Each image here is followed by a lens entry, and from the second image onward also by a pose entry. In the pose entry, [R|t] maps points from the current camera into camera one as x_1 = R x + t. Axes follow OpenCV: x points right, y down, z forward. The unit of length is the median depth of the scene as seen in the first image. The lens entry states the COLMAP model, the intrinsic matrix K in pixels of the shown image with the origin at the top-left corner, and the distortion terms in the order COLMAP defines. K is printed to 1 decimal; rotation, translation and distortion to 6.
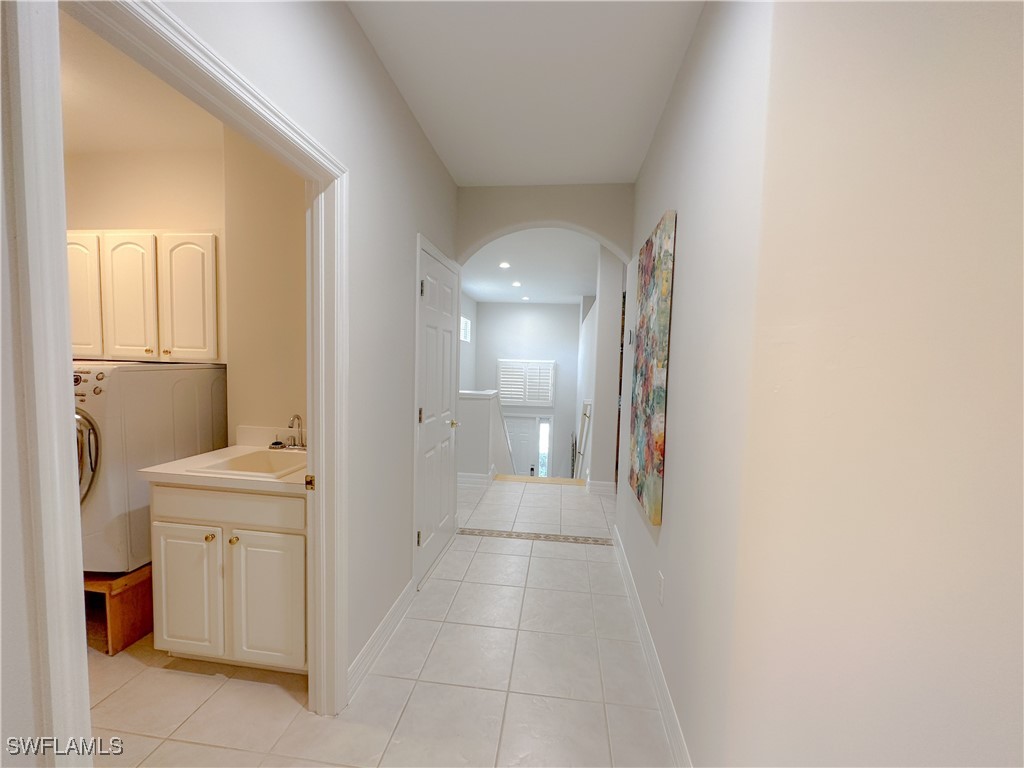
lens RADIAL K [[407.5, 0, 511.2], [0, 407.5, 385.1], [0, 0, 1]] dist [-0.002803, 0.000943]
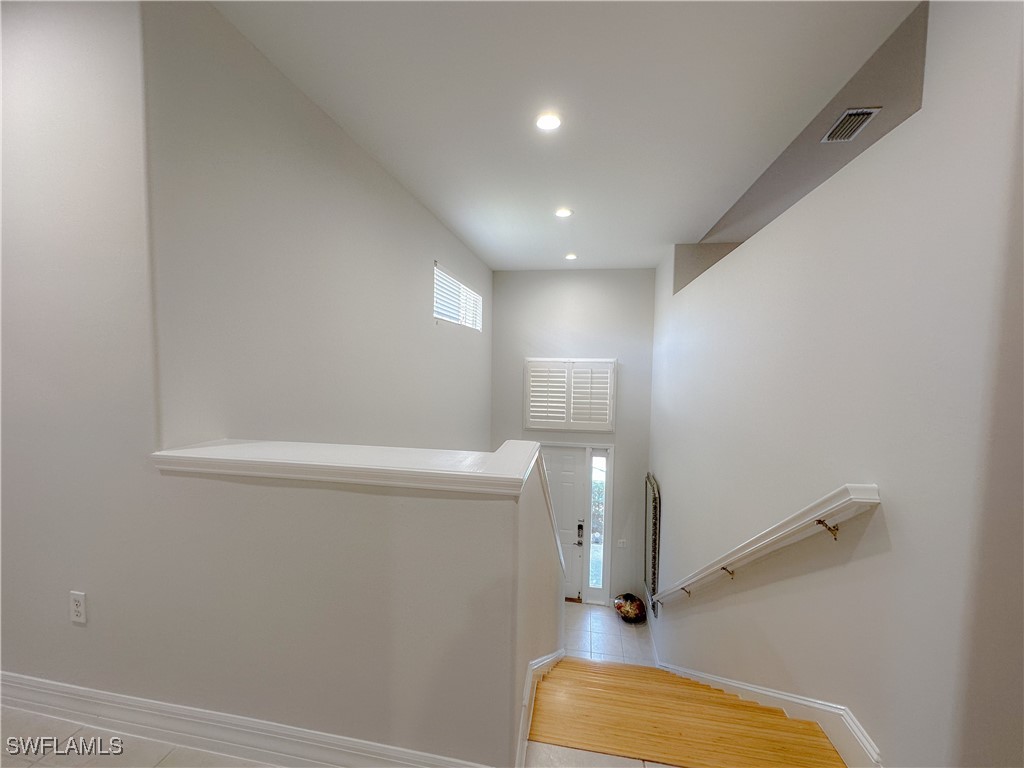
lens RADIAL K [[407.5, 0, 512.5], [0, 407.5, 383.0], [0, 0, 1]] dist [-0.002803, 0.000943]
pose [[0.998538, -0.011281, -0.052871, -0.020021], [0.010873, 0.999909, -0.007997, -0.018731], [0.052957, 0.007411, 0.998569, 0.355357]]
